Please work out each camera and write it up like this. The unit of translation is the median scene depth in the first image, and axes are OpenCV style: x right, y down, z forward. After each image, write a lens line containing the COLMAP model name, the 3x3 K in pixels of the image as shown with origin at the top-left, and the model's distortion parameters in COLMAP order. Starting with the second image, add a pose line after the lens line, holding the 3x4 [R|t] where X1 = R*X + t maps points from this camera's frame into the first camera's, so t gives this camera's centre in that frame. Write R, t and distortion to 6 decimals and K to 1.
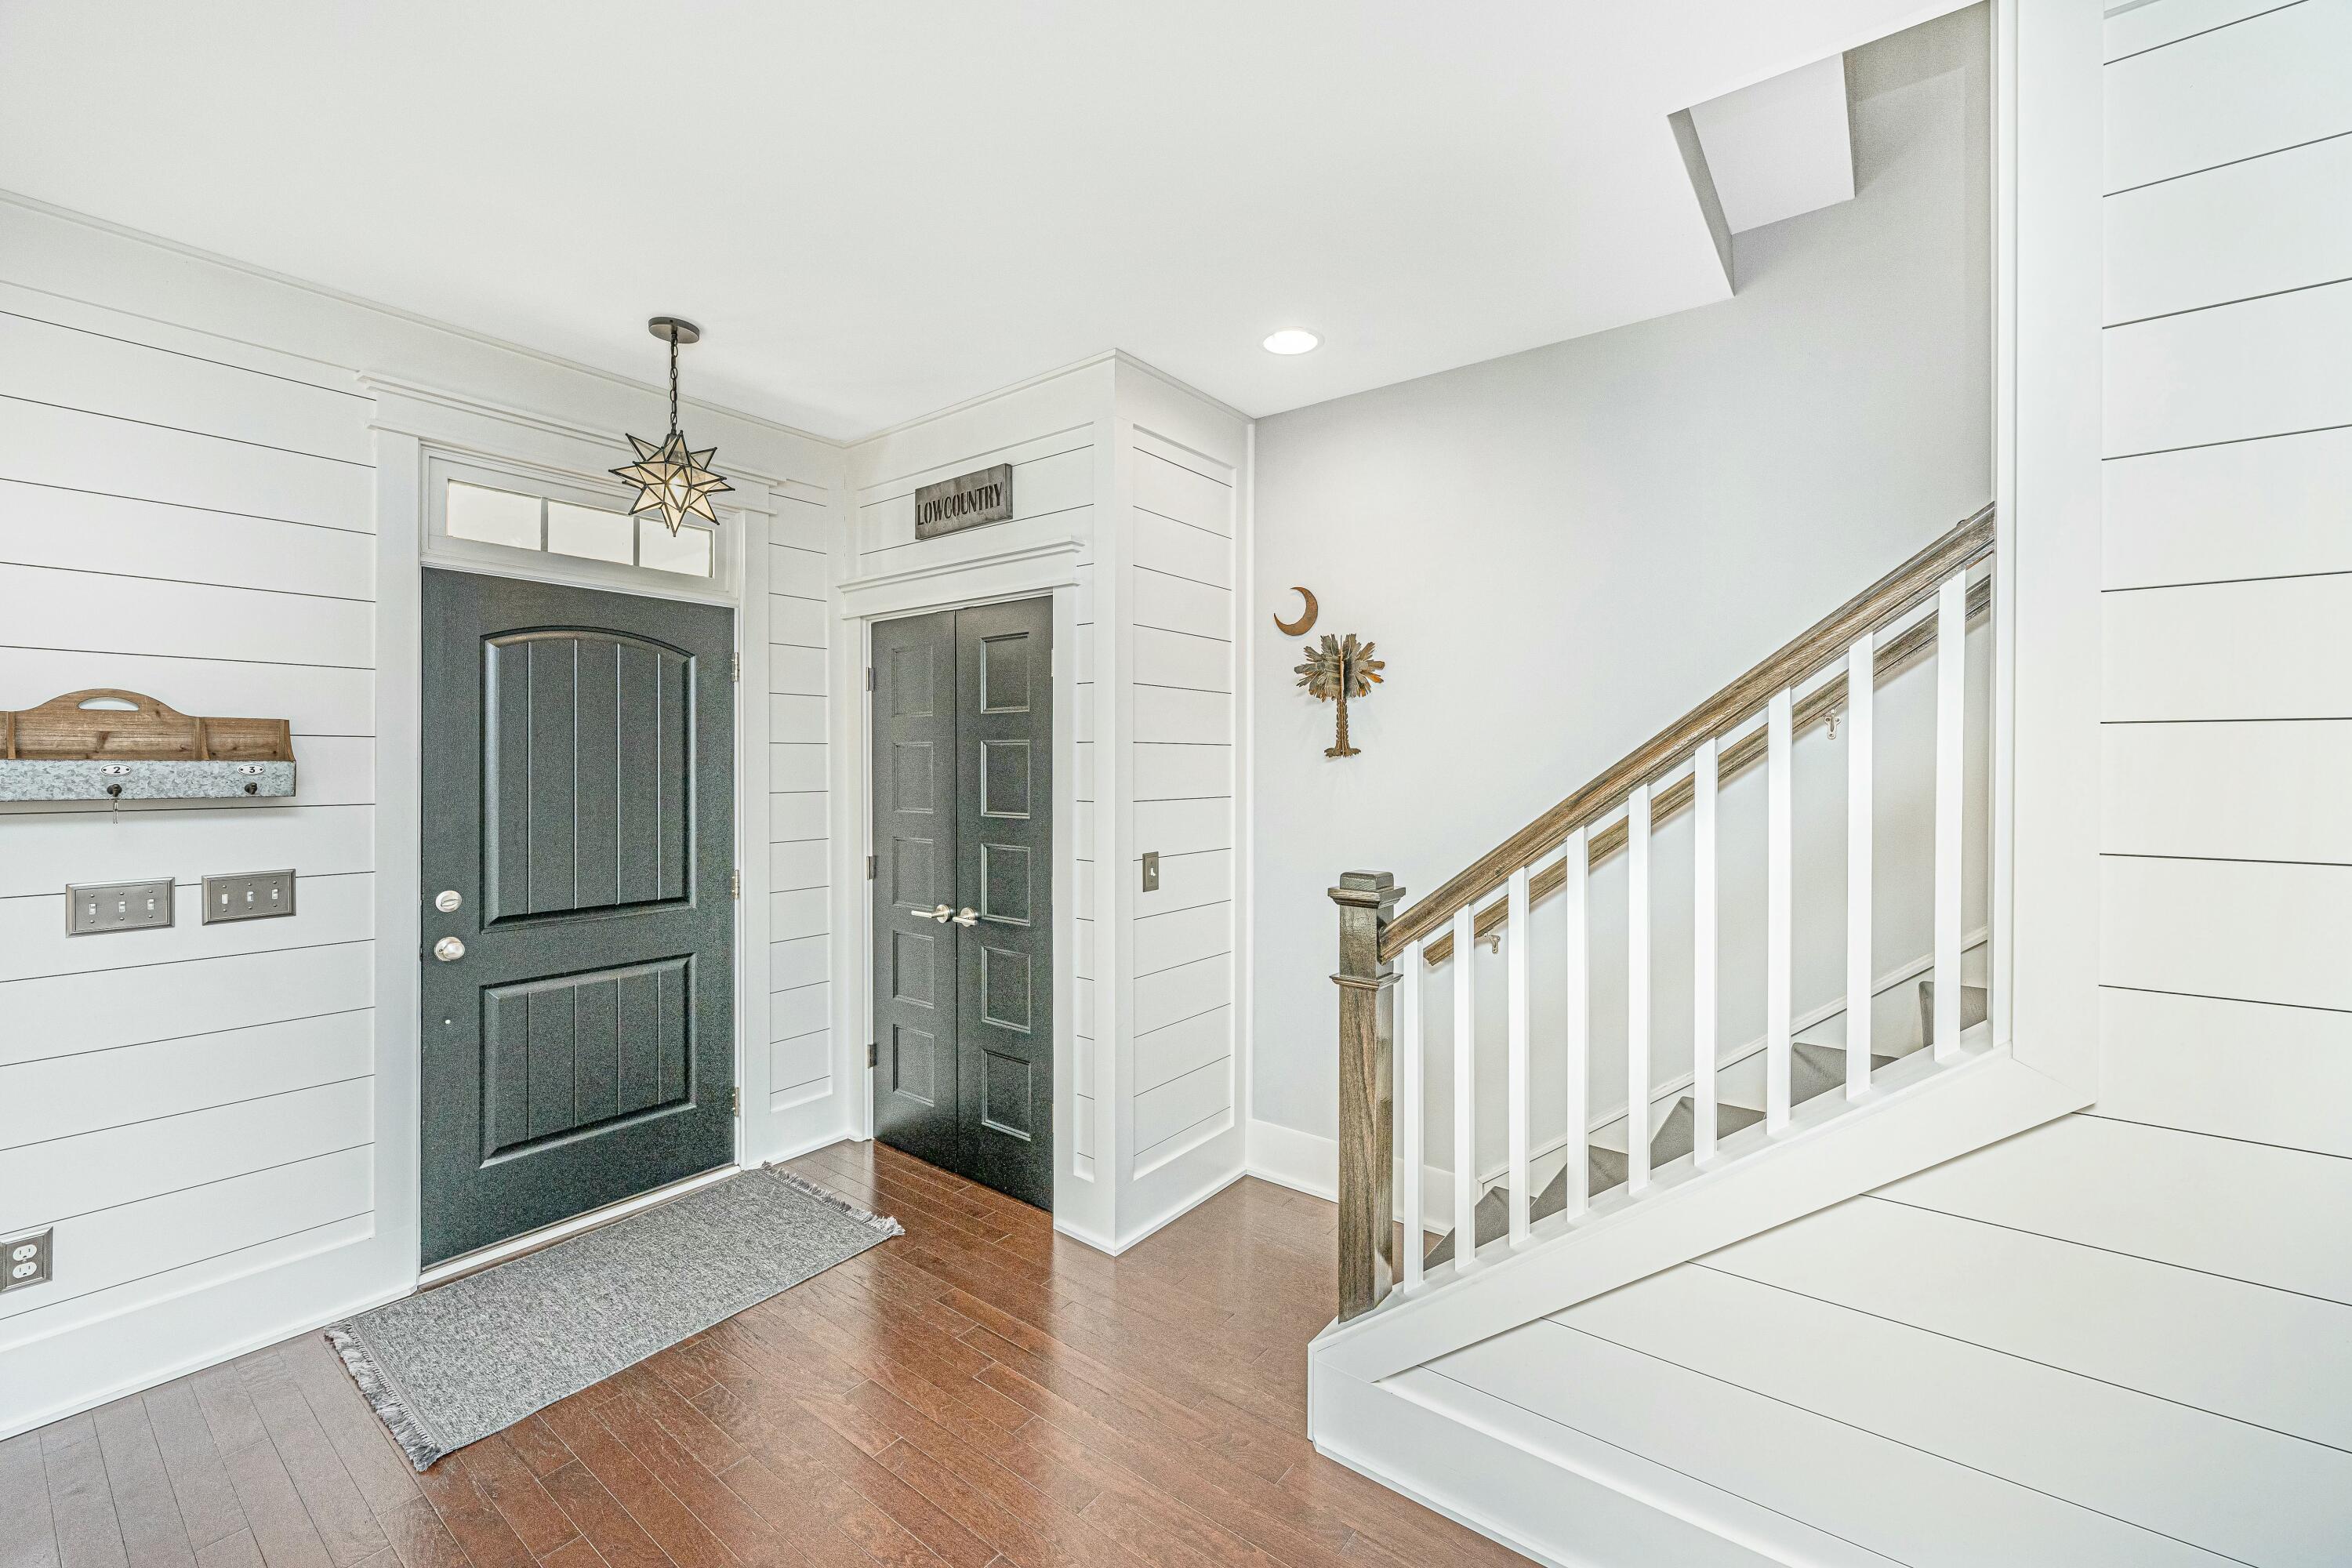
lens RADIAL K [[941.5, 0, 1171.6], [0, 941.5, 773.0], [0, 0, 1]] dist [0.000850, 0.000624]
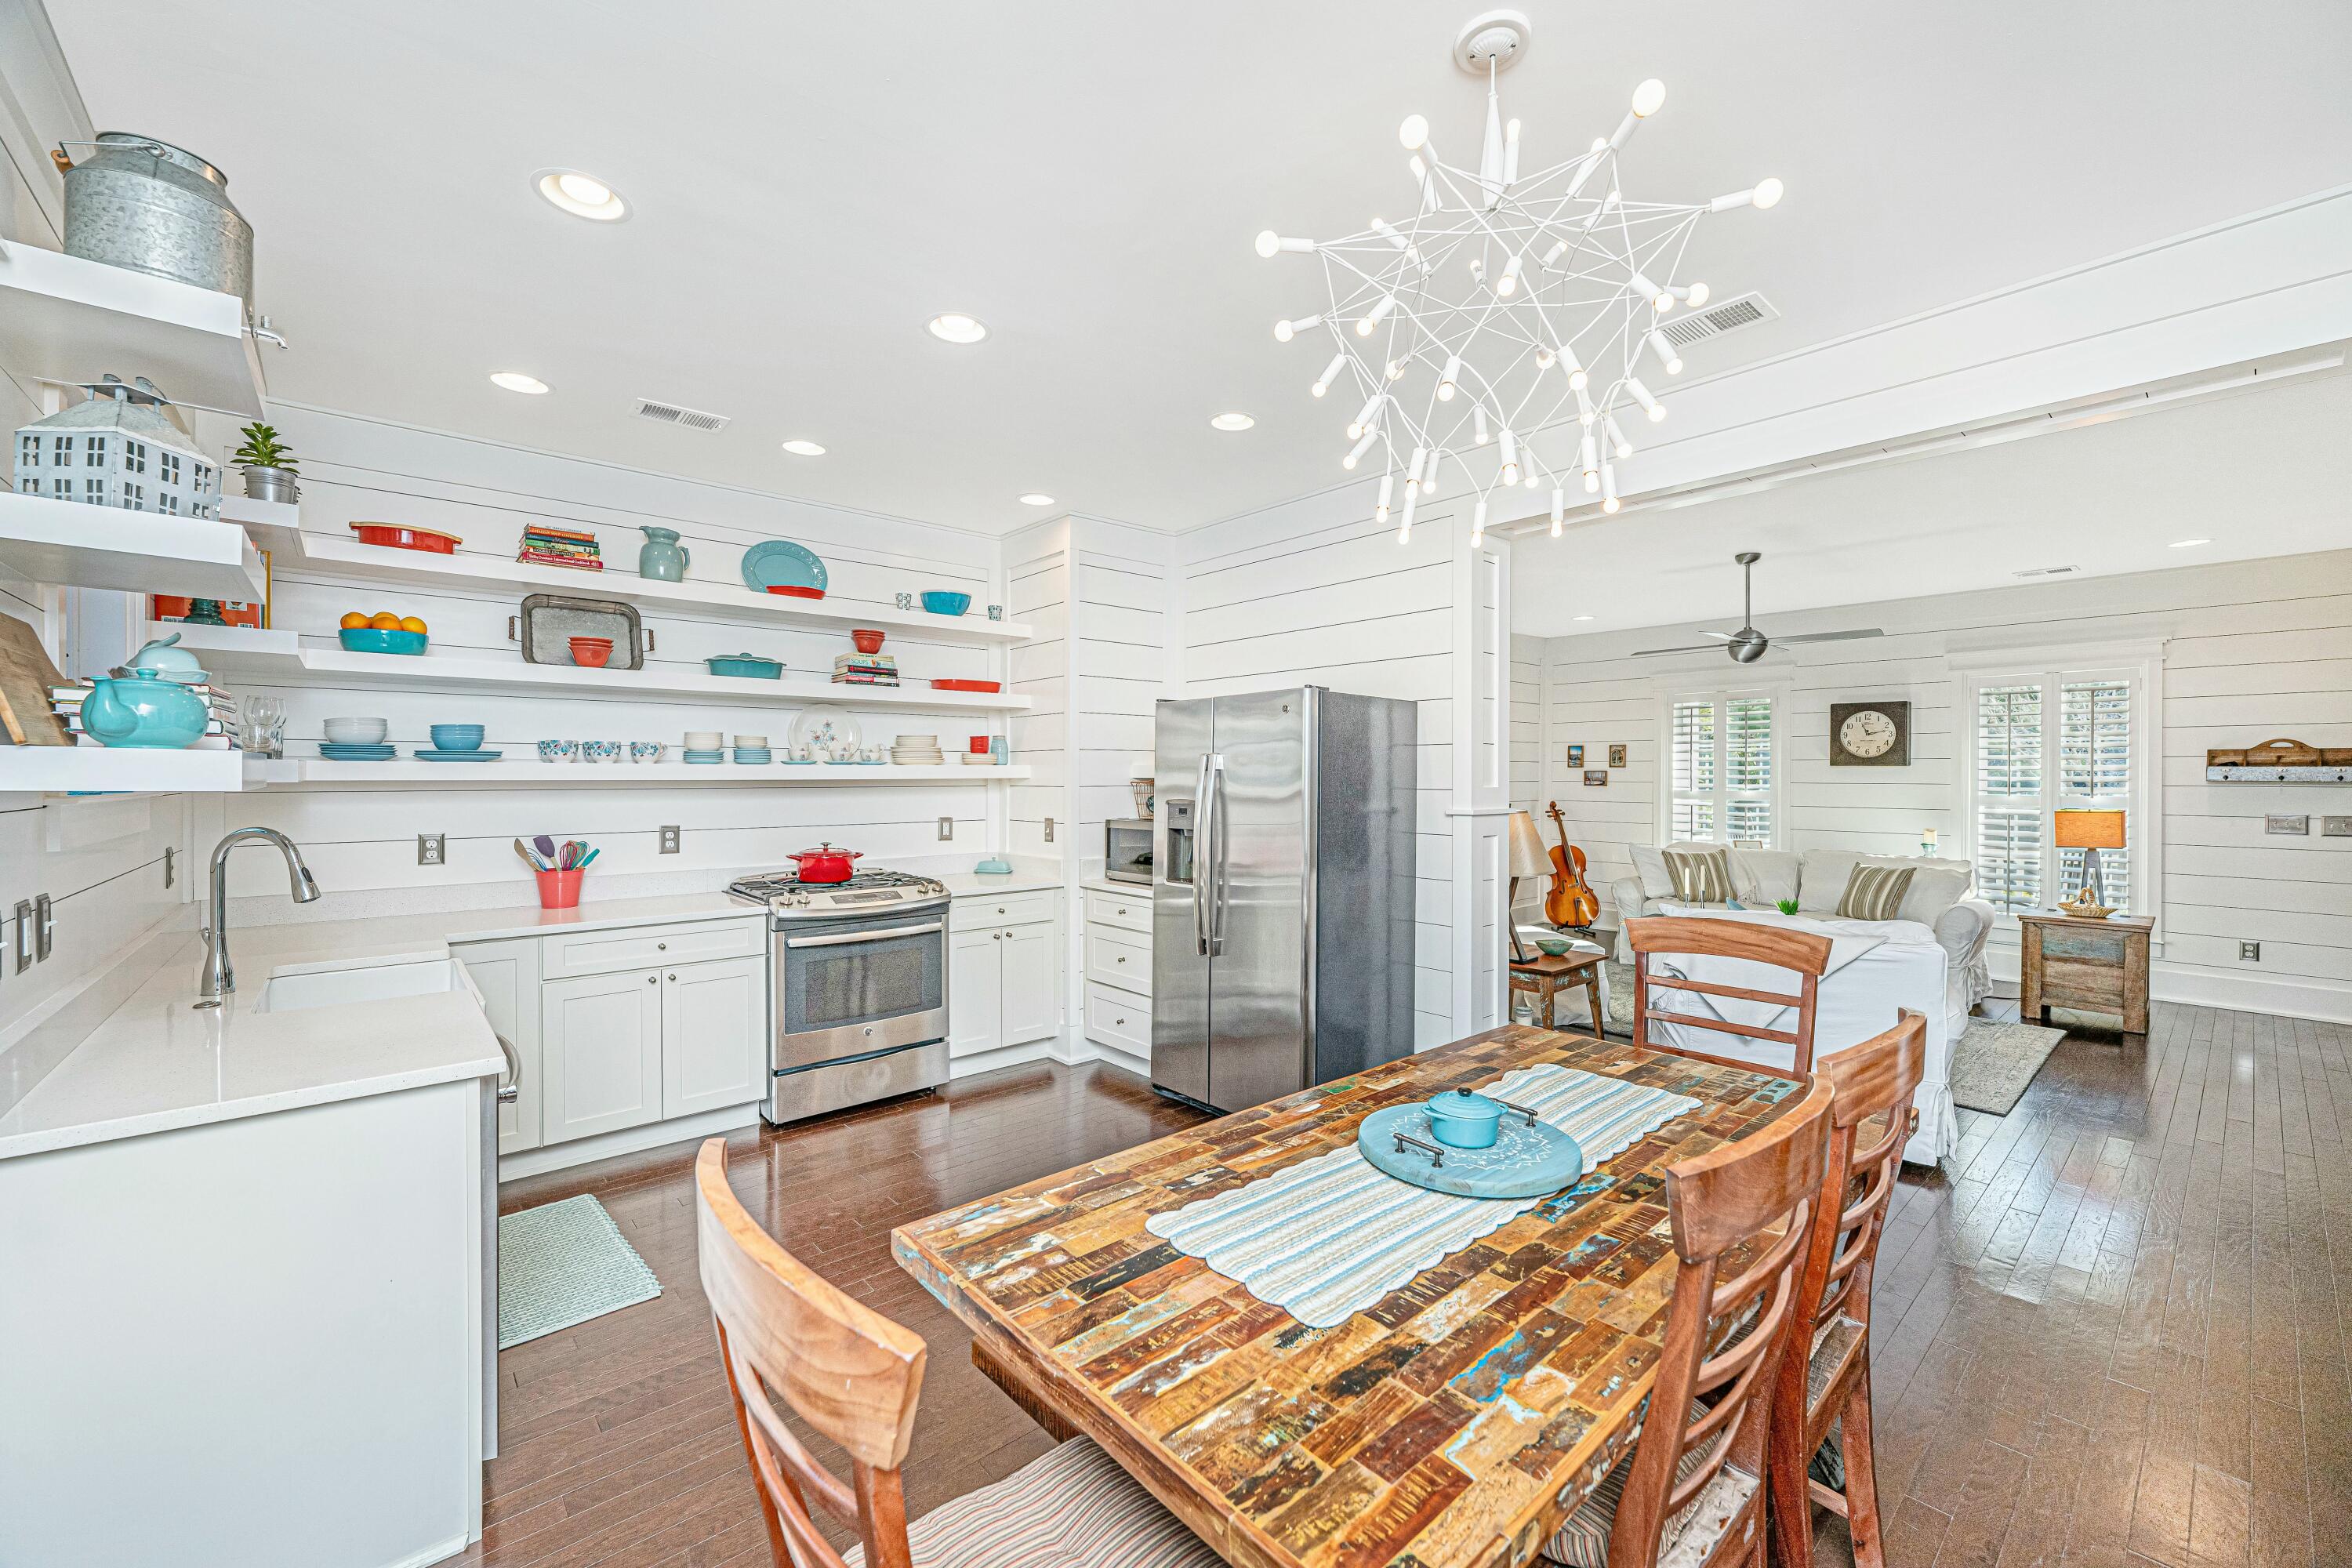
lens RADIAL K [[941.5, 0, 1168.1], [0, 941.5, 771.2], [0, 0, 1]] dist [0.000850, 0.000624]
pose [[-0.204265, -0.009302, -0.978871, 2.044423], [-0.011968, 0.999904, -0.007005, 0.054281], [0.978842, 0.010284, -0.204357, -1.468718]]
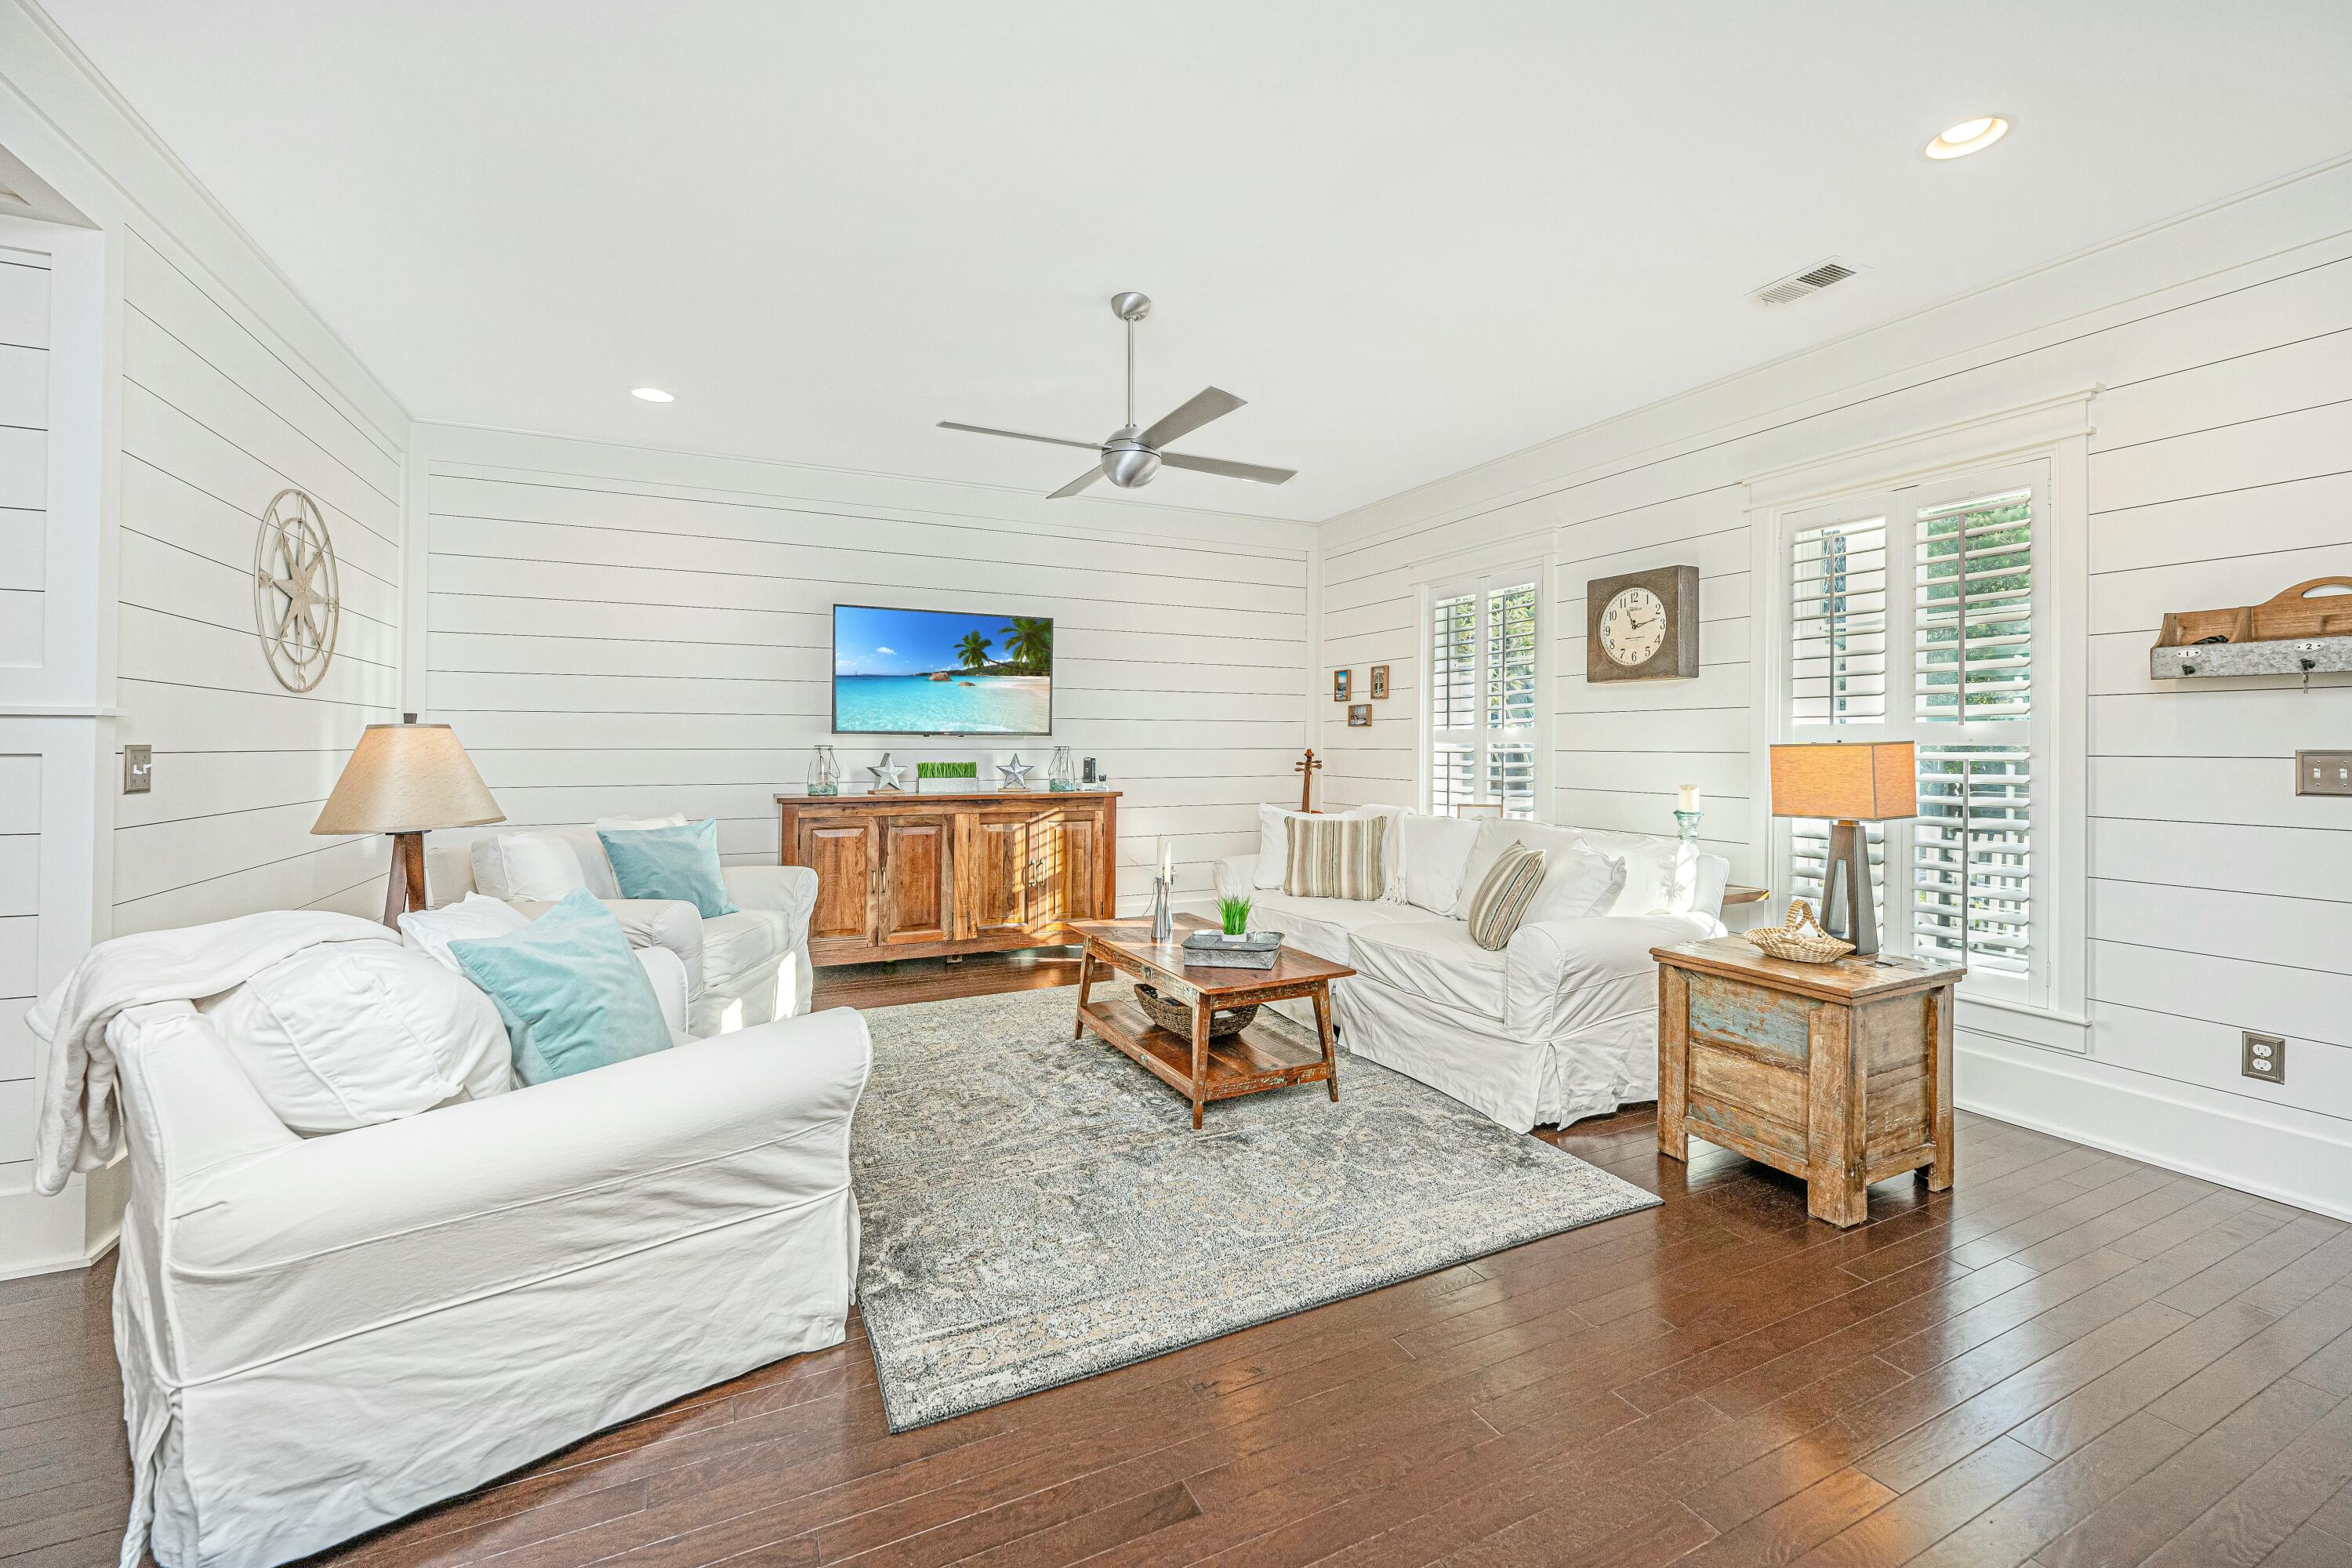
lens RADIAL K [[941.5, 0, 1155.5], [0, 941.5, 736.4], [0, 0, 1]] dist [0.000850, 0.000624]
pose [[-0.467905, -0.007679, -0.883745, 0.519207], [-0.007223, 0.999962, -0.004865, 0.117075], [0.883749, 0.004107, -0.467943, 0.297195]]
